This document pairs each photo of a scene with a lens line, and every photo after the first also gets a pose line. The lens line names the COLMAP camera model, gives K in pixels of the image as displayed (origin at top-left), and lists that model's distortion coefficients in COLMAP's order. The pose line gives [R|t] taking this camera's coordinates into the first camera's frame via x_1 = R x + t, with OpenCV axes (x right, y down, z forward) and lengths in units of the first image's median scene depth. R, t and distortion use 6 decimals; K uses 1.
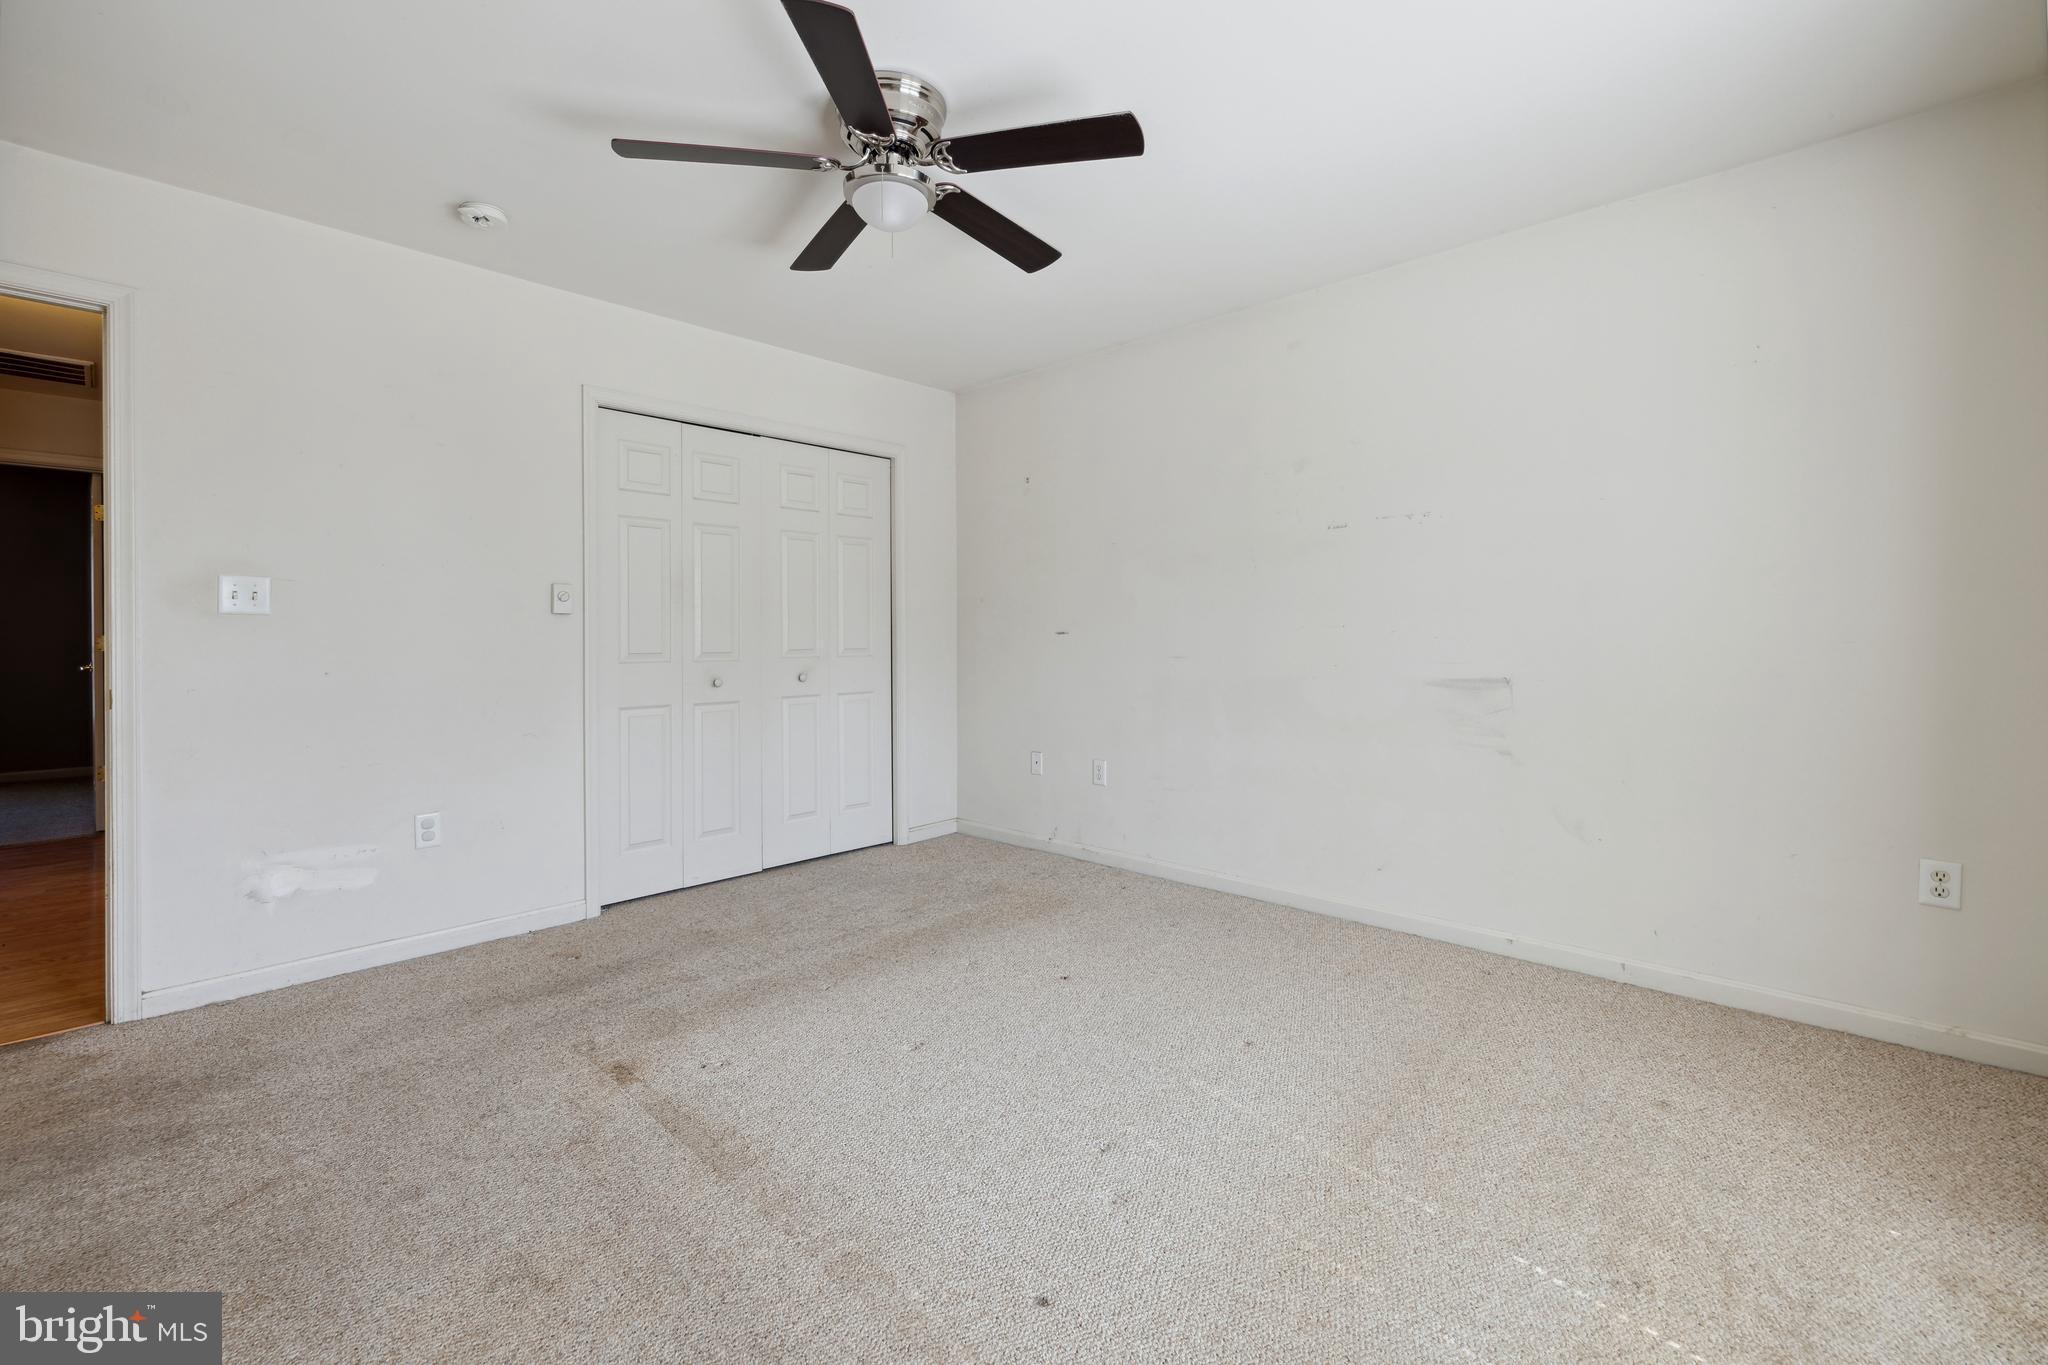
lens RADIAL K [[866.5, 0, 1012.9], [0, 866.5, 639.3], [0, 0, 1]] dist [-0.002136, -0.000171]
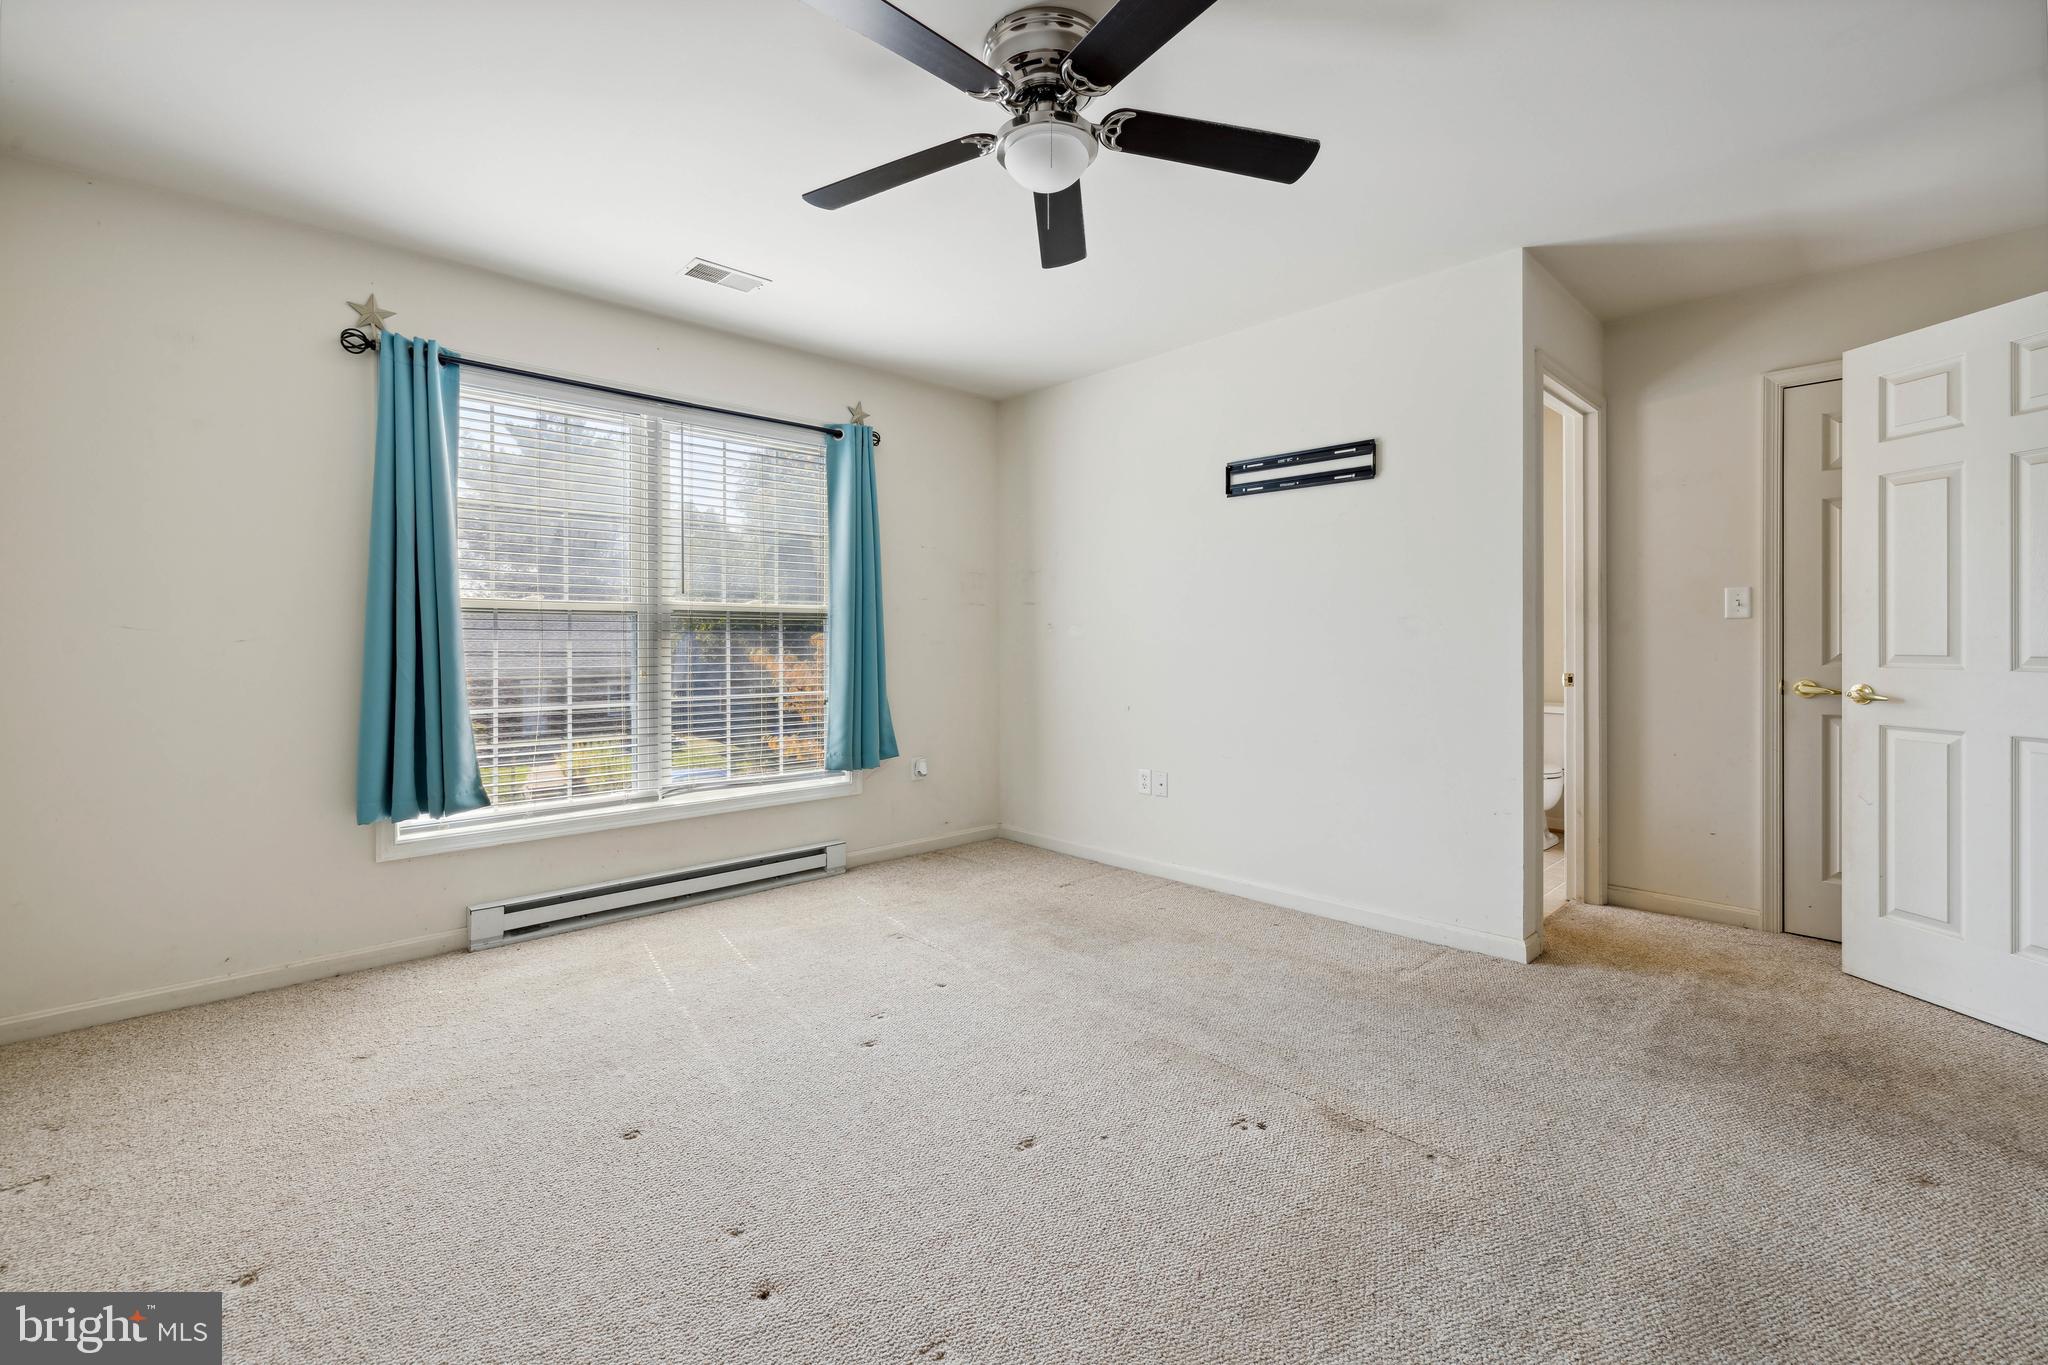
lens RADIAL K [[866.5, 0, 1012.9], [0, 866.5, 639.3], [0, 0, 1]] dist [-0.002136, -0.000171]
pose [[-0.998158, 0.004833, 0.060471, -0.152854], [0.005199, 0.999969, 0.005893, -0.014050], [-0.060440, 0.006197, -0.998153, 1.835287]]
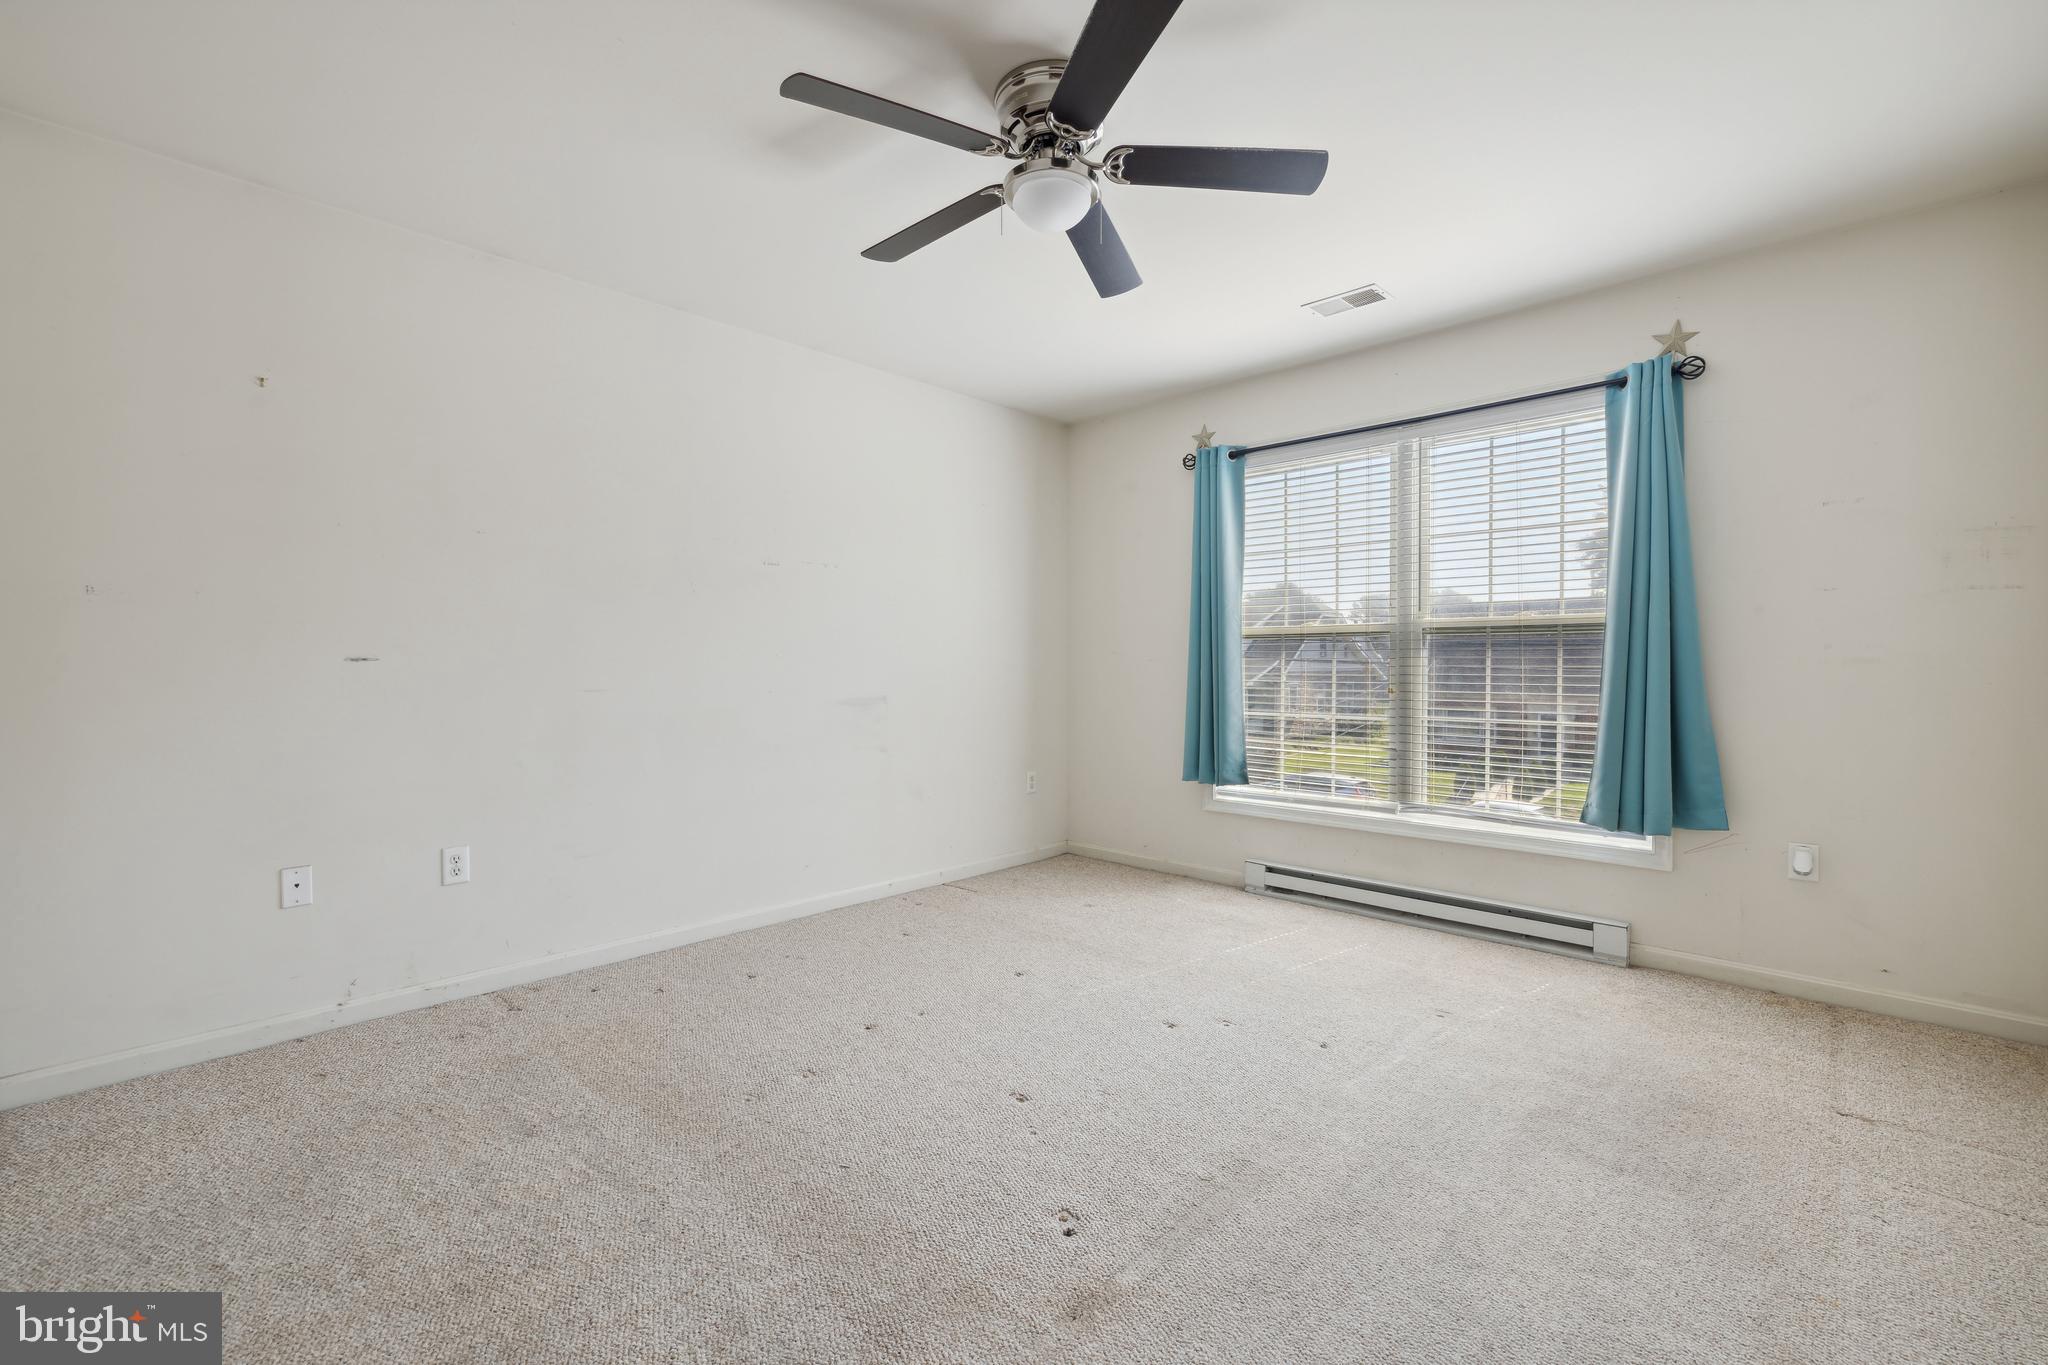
lens RADIAL K [[888.7, 0, 1013.5], [0, 888.7, 672.9], [0, 0, 1]] dist [-0.000050, 0.000058]
pose [[0.021591, -0.006227, 0.999748, -1.088992], [0.010784, 0.999924, 0.005995, 0.002531], [-0.999709, 0.010651, 0.021656, 0.988367]]
